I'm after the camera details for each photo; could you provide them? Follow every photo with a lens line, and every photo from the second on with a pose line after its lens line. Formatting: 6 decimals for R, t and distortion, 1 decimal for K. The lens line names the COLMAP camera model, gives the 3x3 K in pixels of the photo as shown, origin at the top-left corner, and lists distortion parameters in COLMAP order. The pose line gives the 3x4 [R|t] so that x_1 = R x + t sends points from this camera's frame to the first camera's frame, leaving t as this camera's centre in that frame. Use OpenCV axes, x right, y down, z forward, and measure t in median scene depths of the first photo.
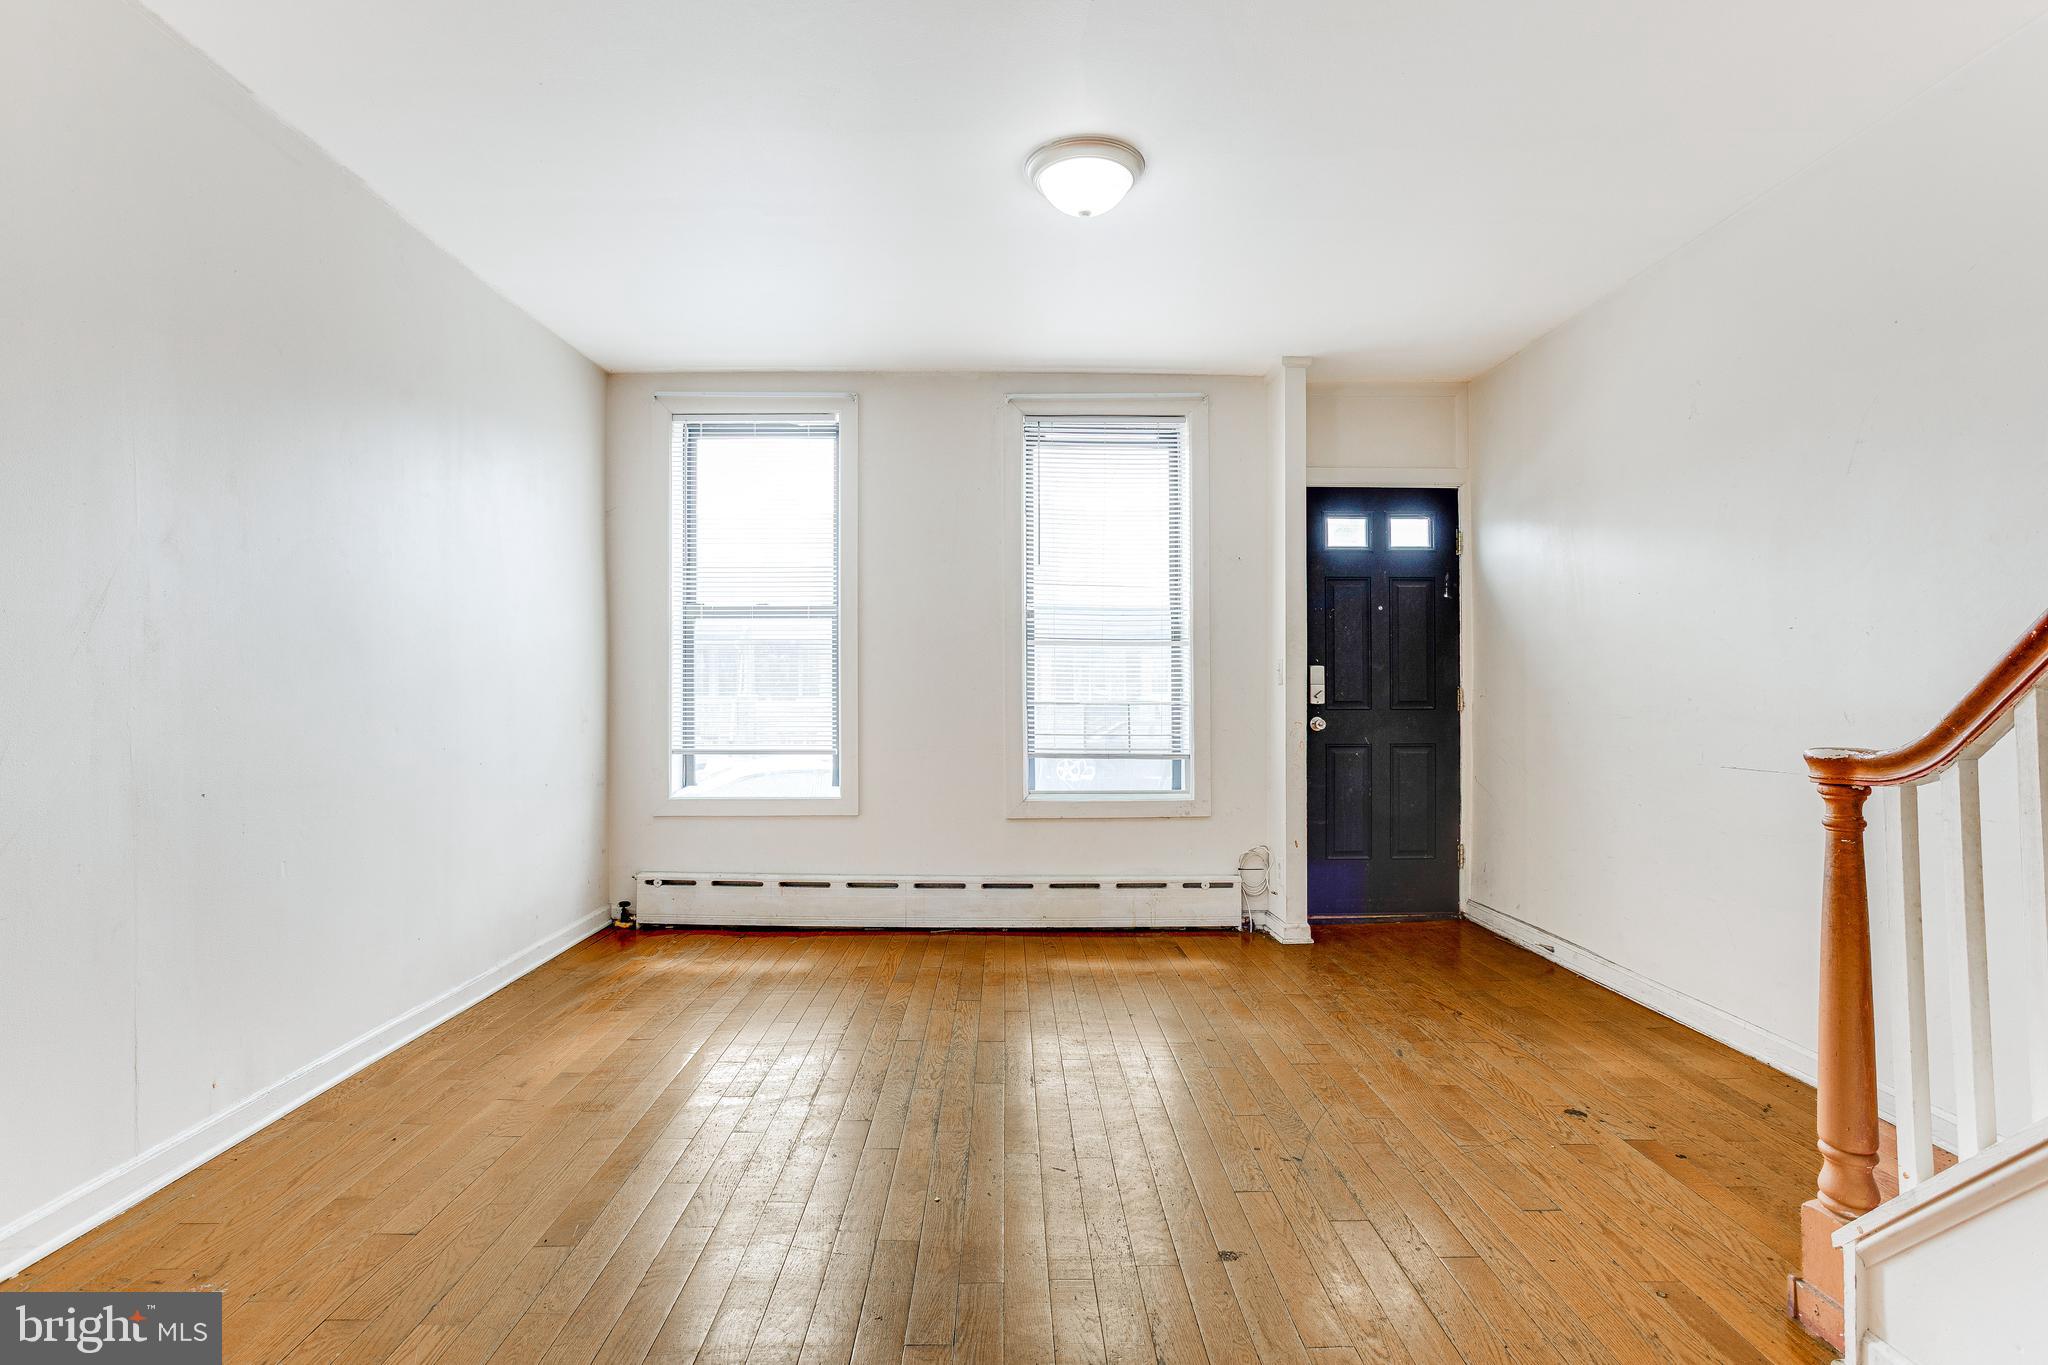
lens RADIAL K [[977.7, 0, 1026.3], [0, 977.7, 679.2], [0, 0, 1]] dist [-0.056221, 0.031998]
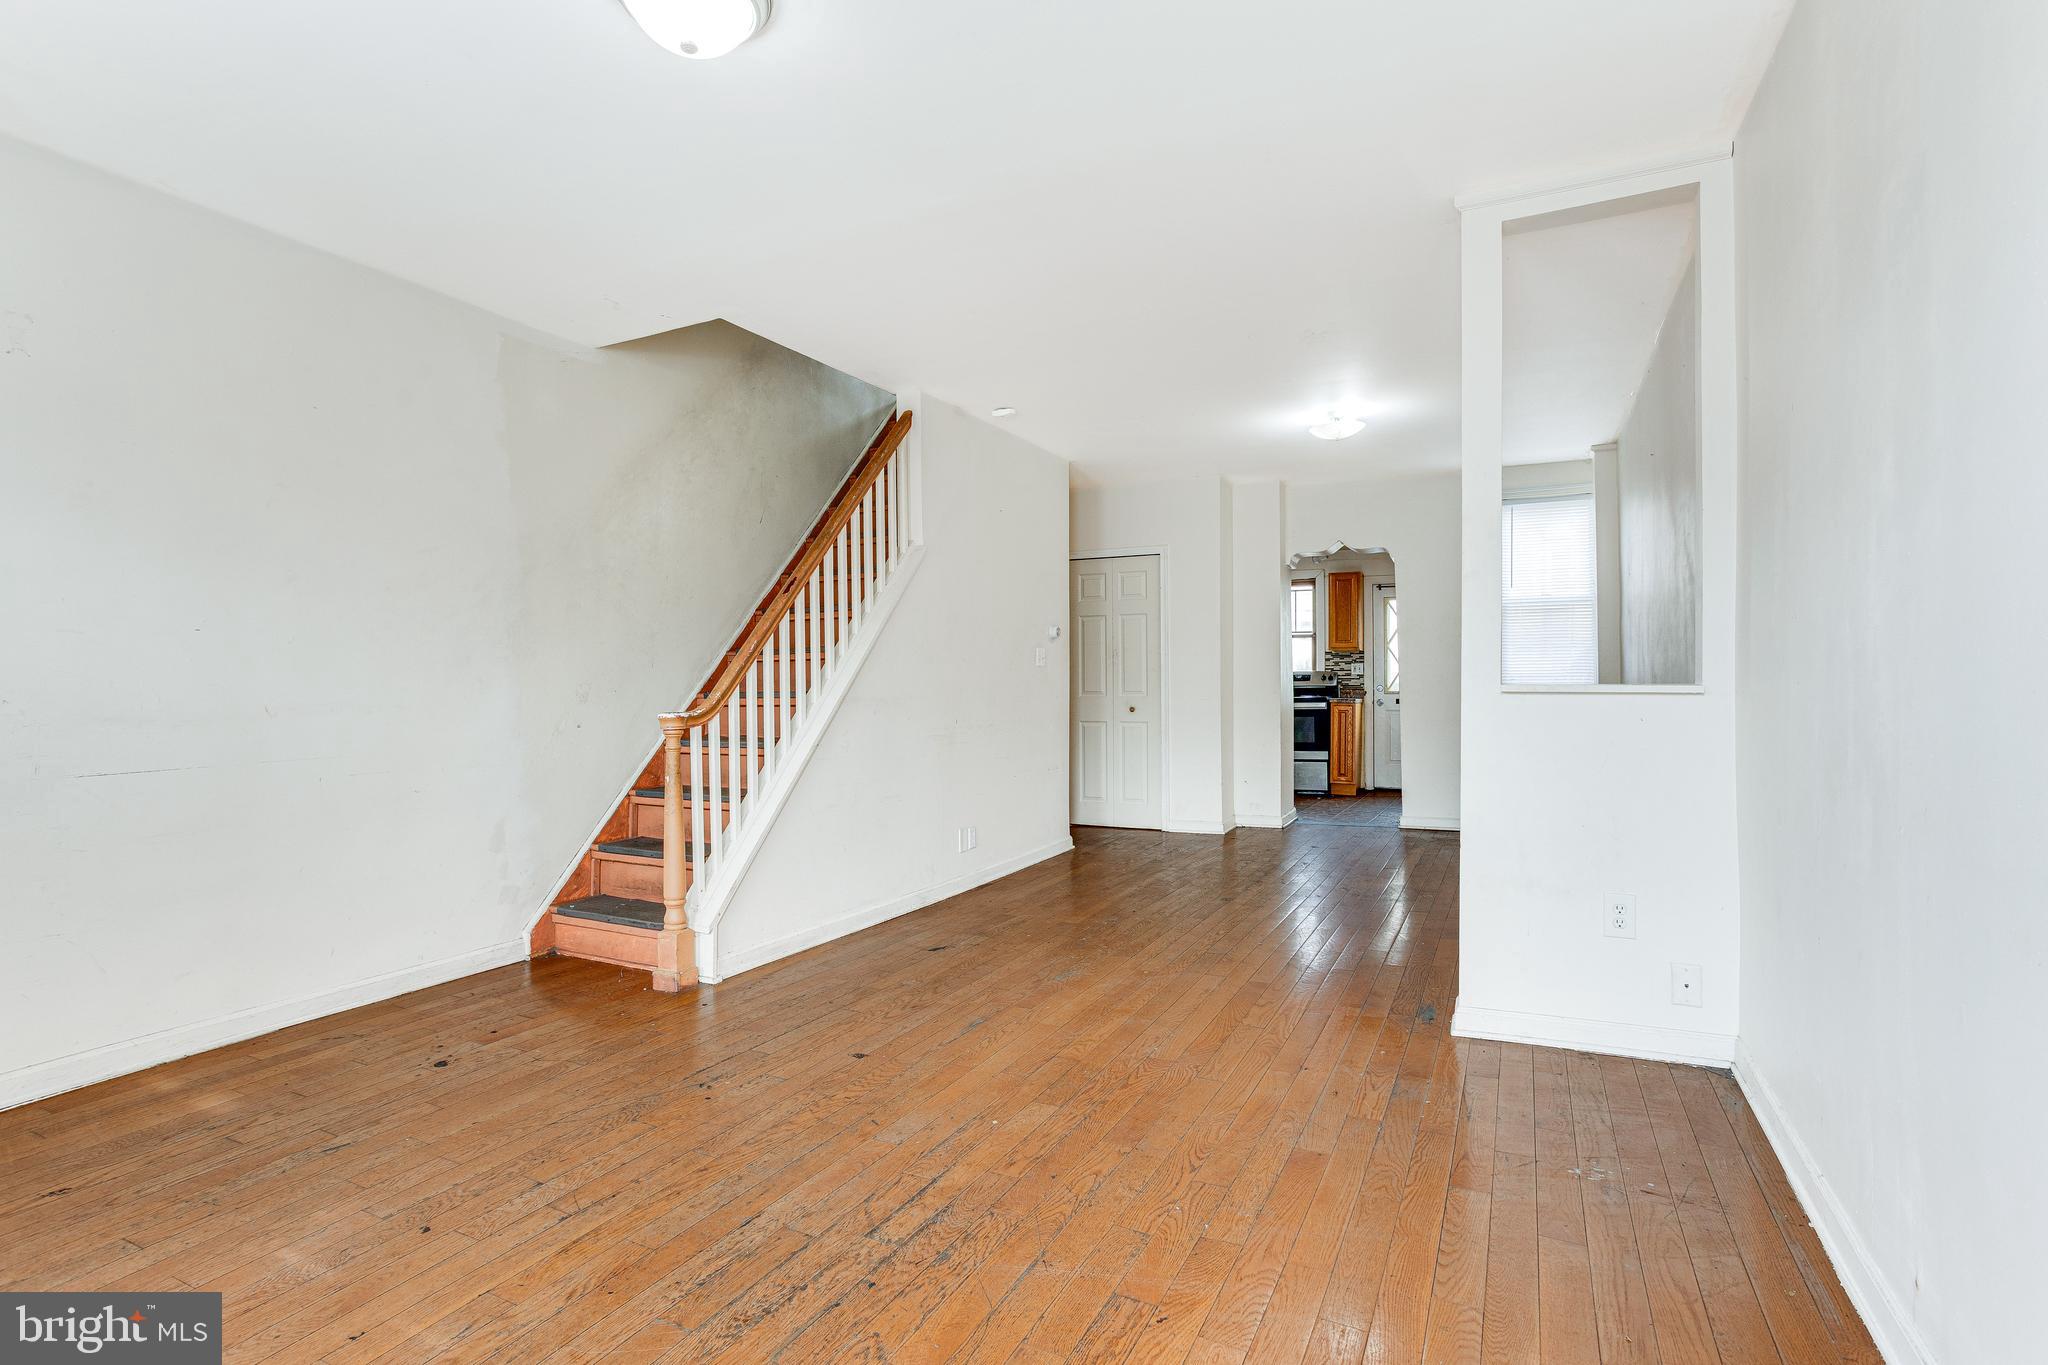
lens RADIAL K [[977.7, 0, 1026.3], [0, 977.7, 679.2], [0, 0, 1]] dist [-0.056221, 0.031998]
pose [[-0.878632, 0.009226, 0.477411, -0.499785], [0.002655, 0.999892, -0.014438, 0.018625], [-0.477492, -0.011418, -0.878562, 1.468330]]
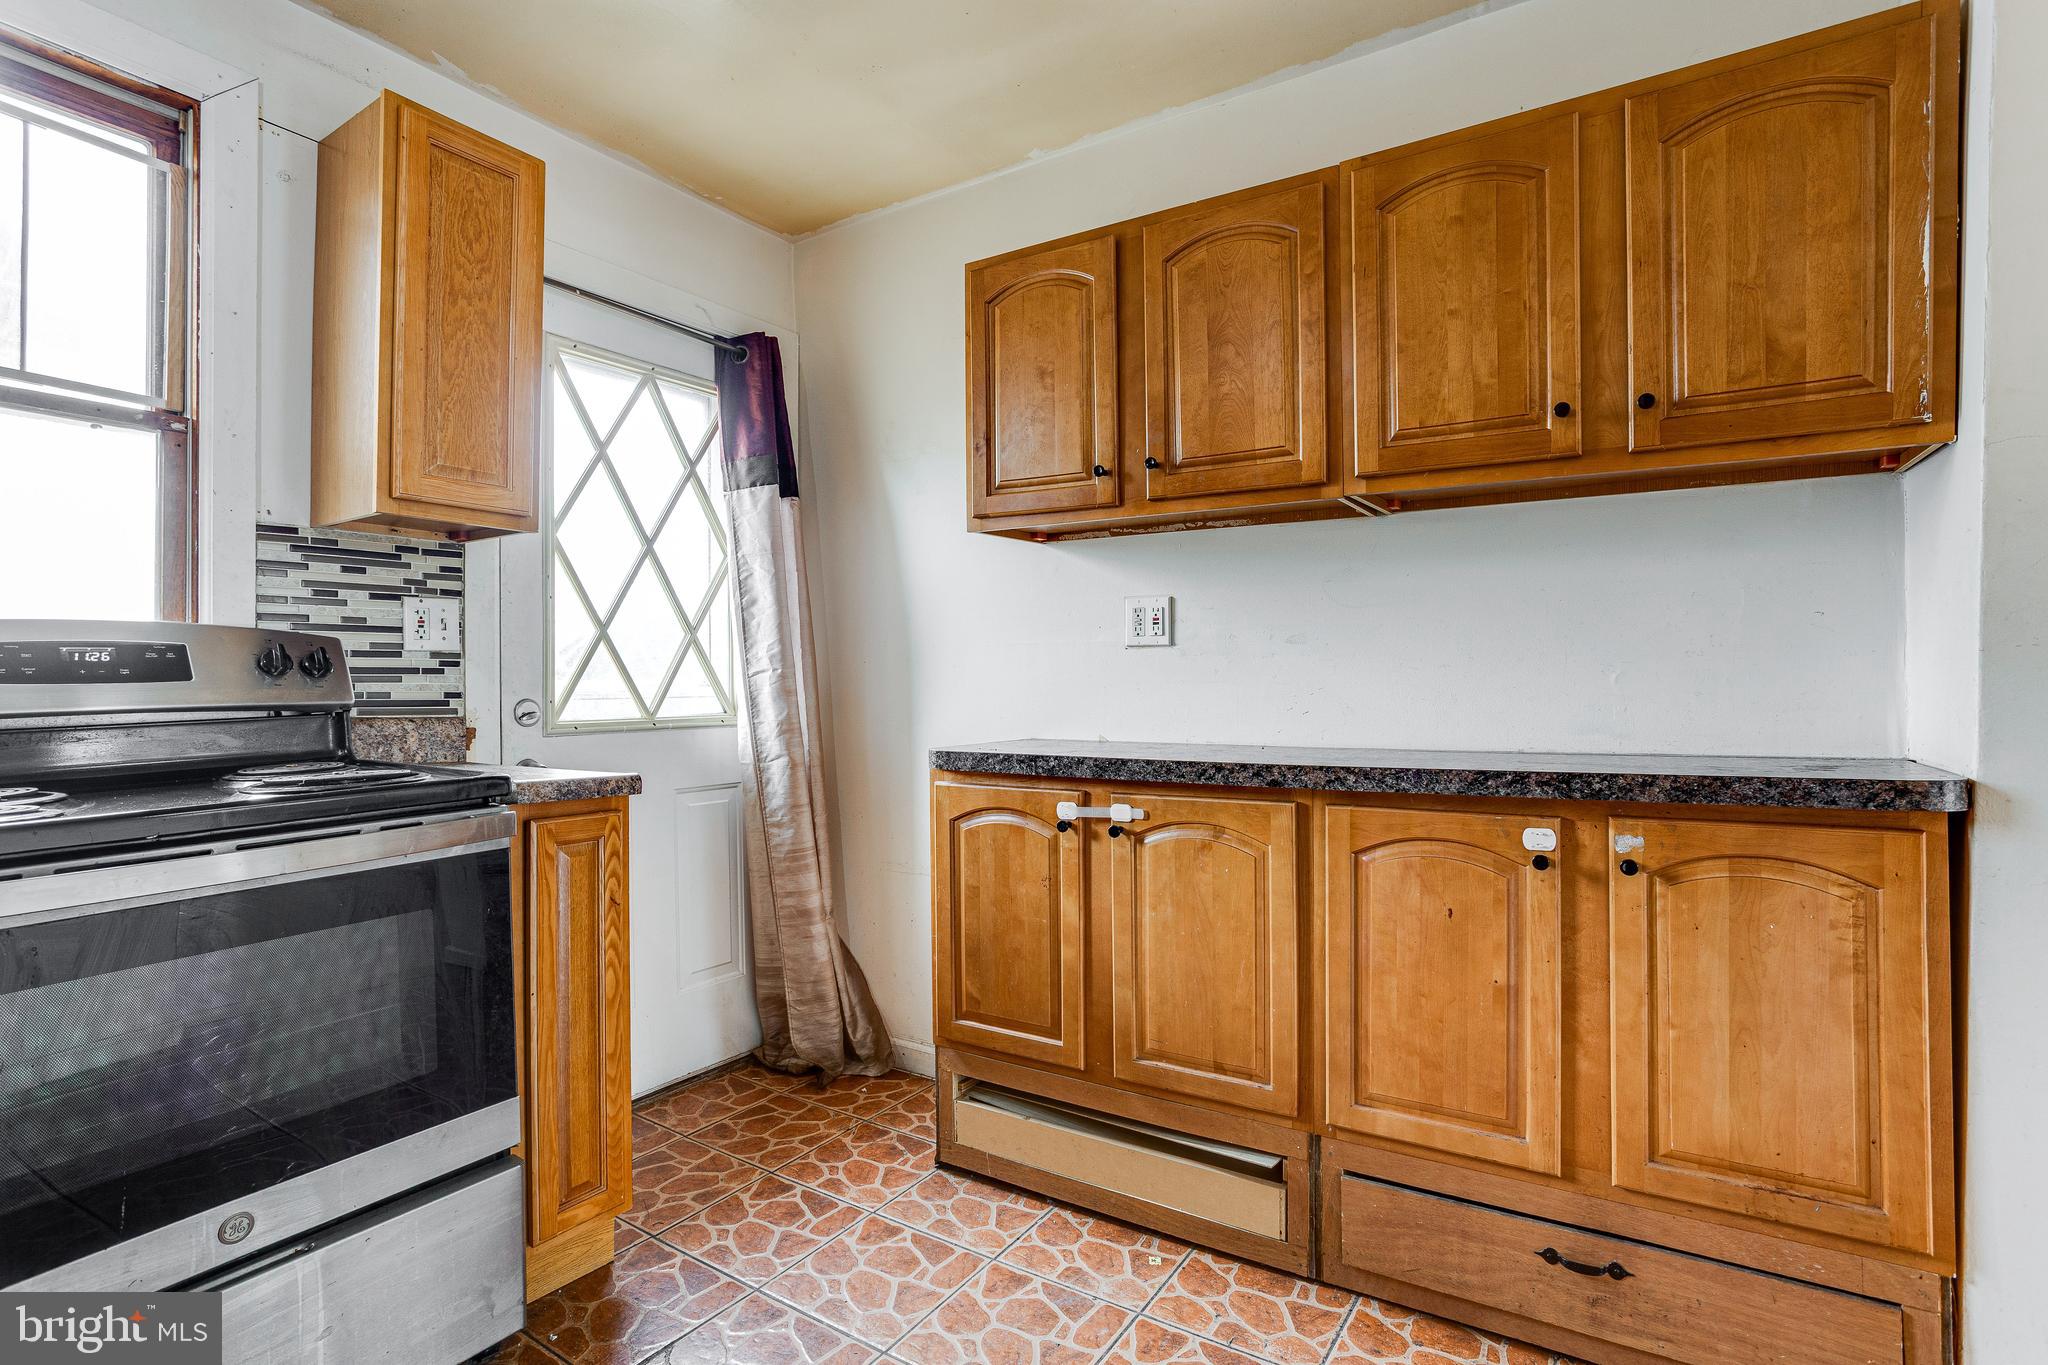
lens RADIAL K [[977.7, 0, 1026.3], [0, 977.7, 679.2], [0, 0, 1]] dist [-0.056221, 0.031998]
pose [[-0.581588, 0.007082, -0.813453, 0.476089], [0.023130, 0.999702, -0.007834, -0.007324], [0.813155, -0.023371, -0.581578, -1.411837]]
